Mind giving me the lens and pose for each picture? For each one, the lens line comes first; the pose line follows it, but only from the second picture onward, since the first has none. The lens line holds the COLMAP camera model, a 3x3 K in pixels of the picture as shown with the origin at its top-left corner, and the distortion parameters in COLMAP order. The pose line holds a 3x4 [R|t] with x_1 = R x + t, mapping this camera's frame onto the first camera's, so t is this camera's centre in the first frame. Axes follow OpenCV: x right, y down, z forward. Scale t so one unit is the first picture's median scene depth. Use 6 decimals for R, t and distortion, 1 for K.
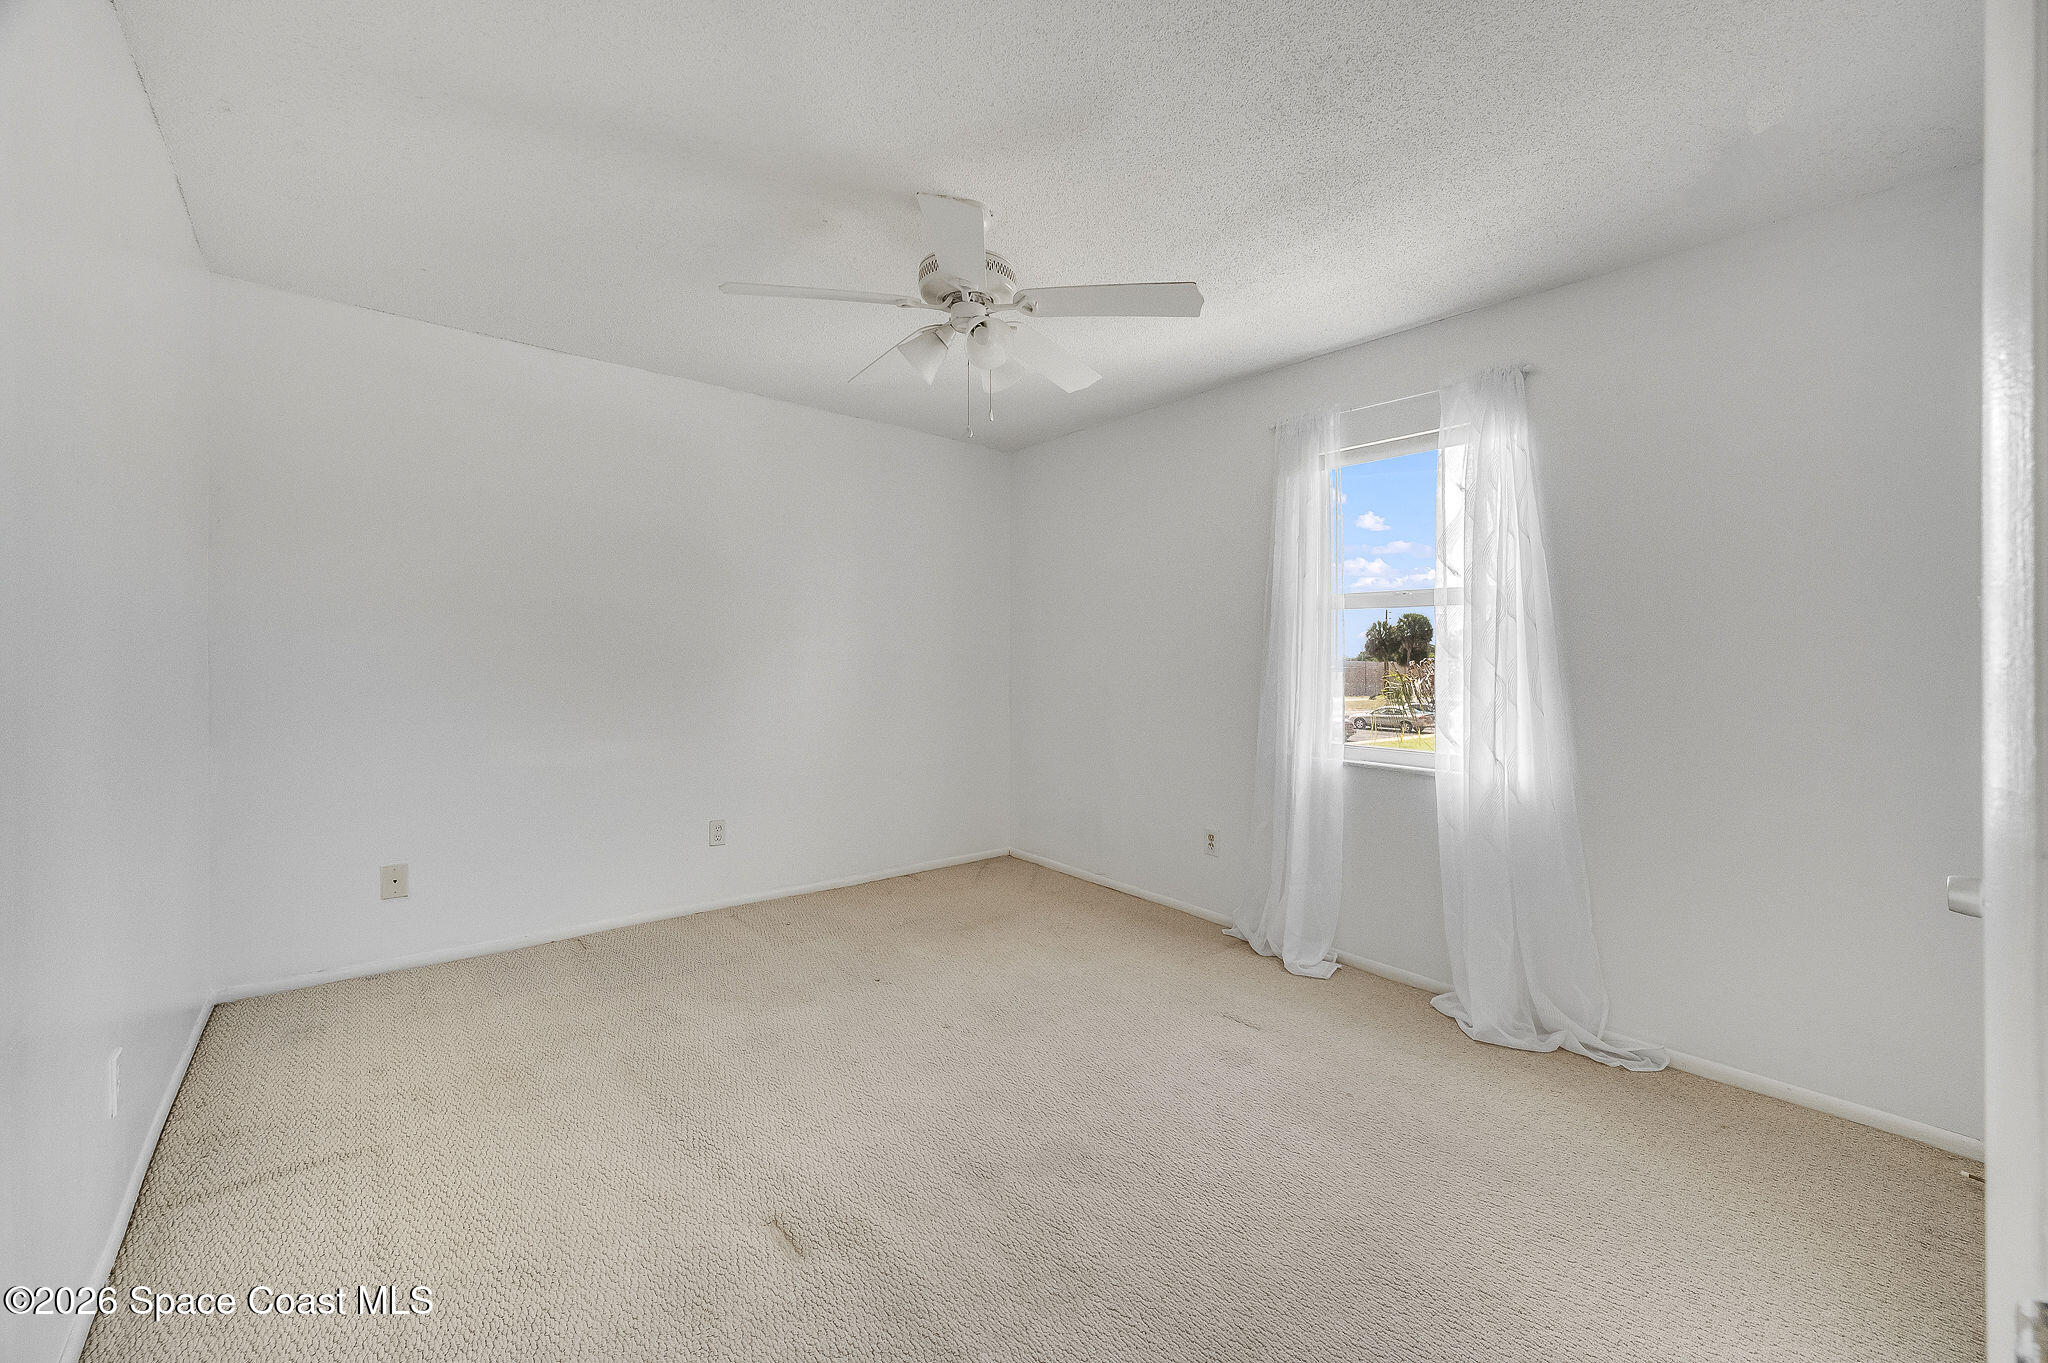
lens RADIAL K [[821.6, 0, 1027.6], [0, 821.6, 657.4], [0, 0, 1]] dist [-0.000049, -0.000081]
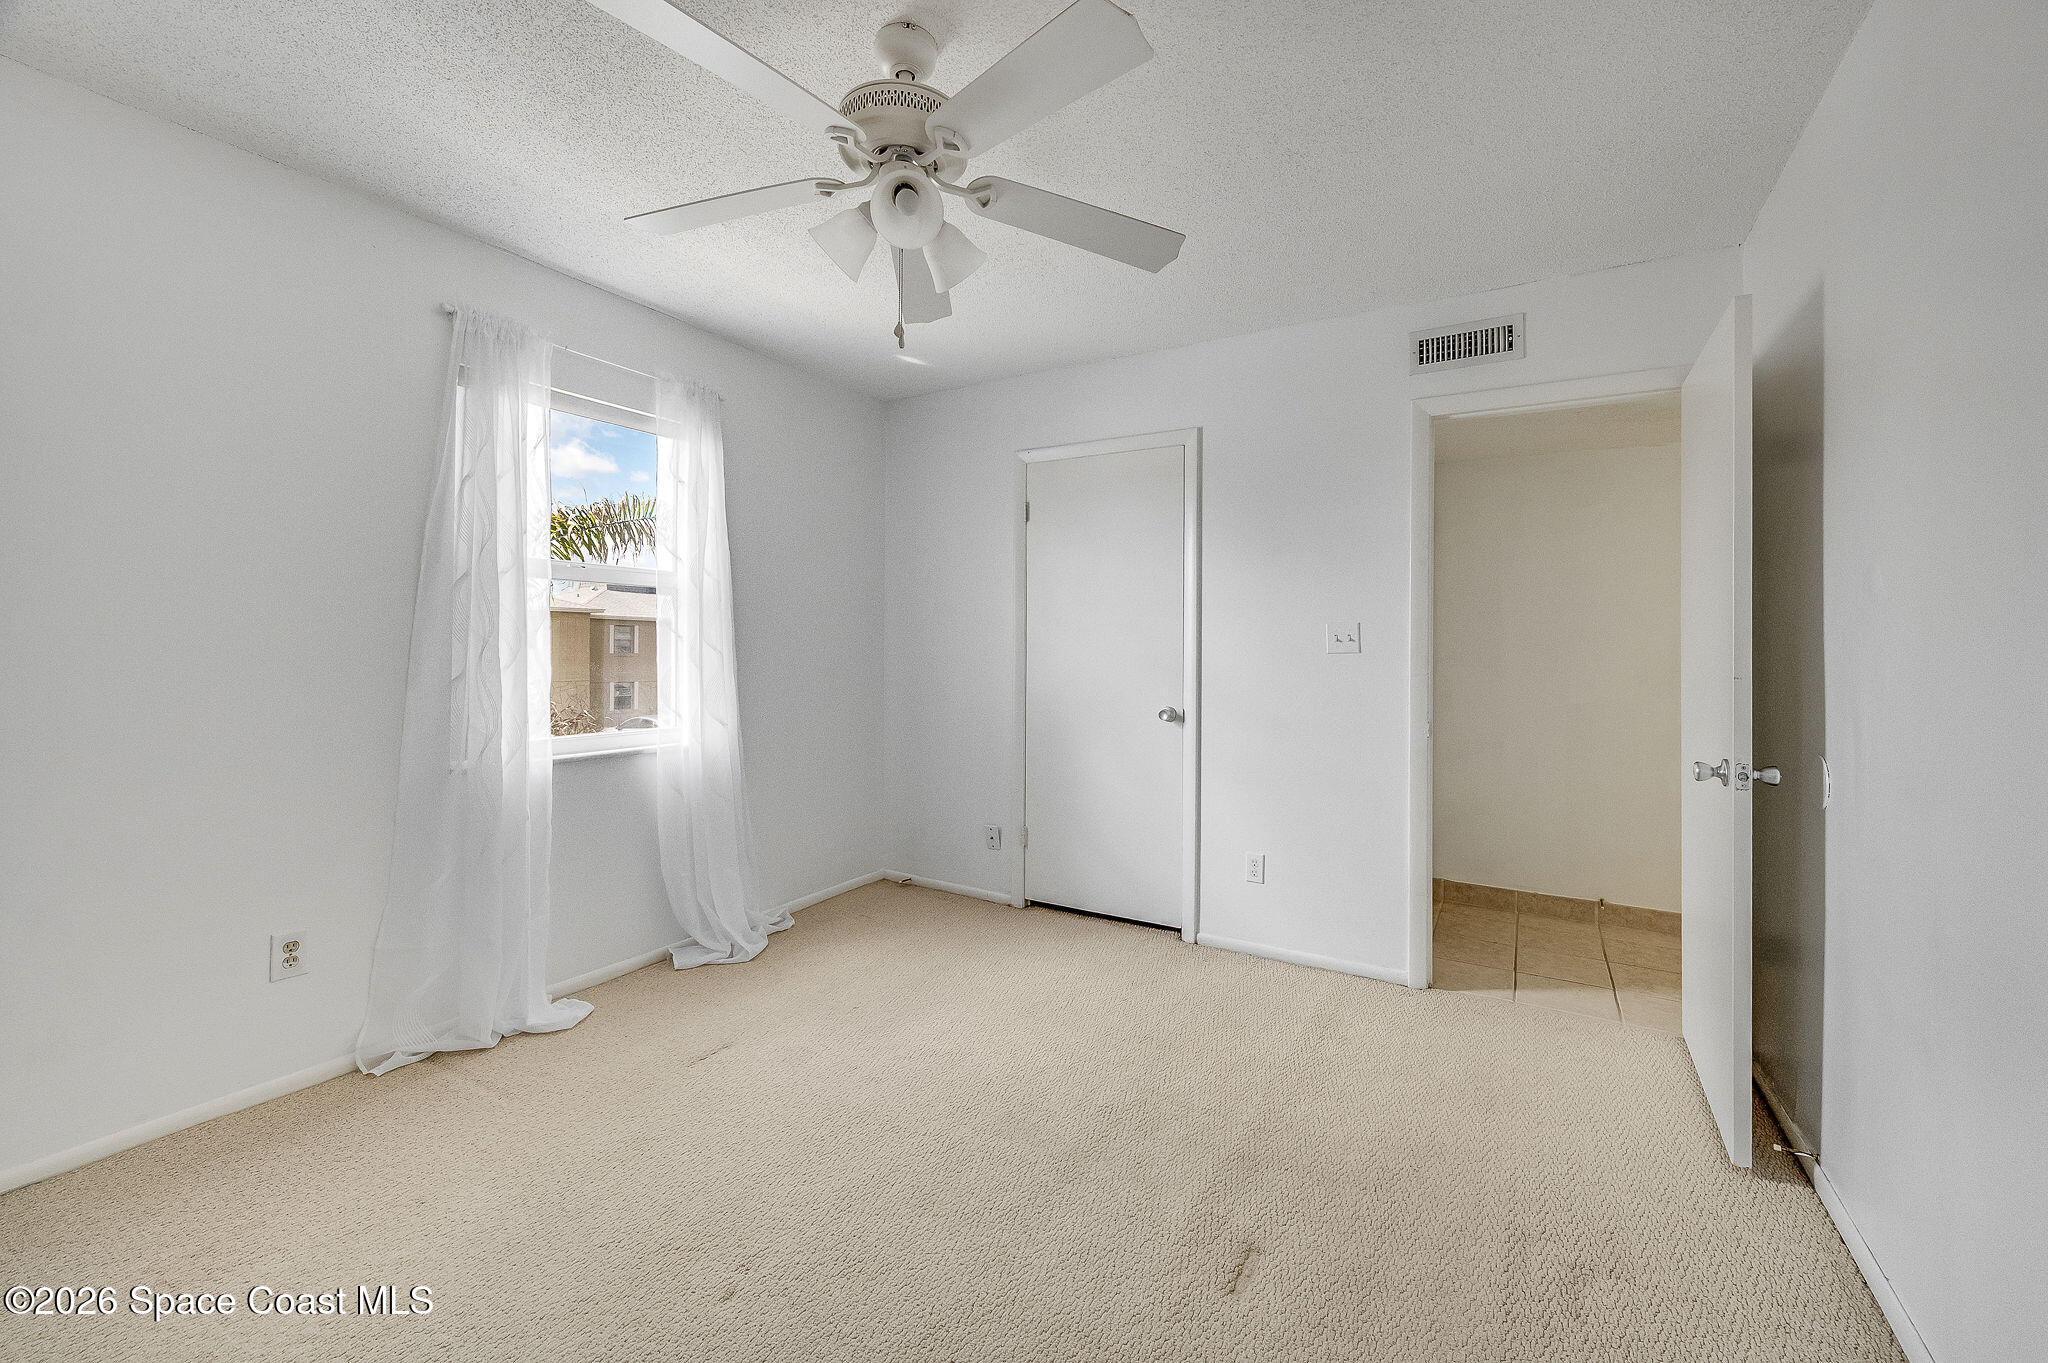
lens RADIAL K [[821.6, 0, 1027.6], [0, 821.6, 657.4], [0, 0, 1]] dist [-0.000049, -0.000081]
pose [[-0.338724, -0.016201, 0.940746, -0.620952], [-0.009493, 0.999860, 0.013801, 0.004793], [-0.940838, -0.004256, -0.338831, 0.903210]]
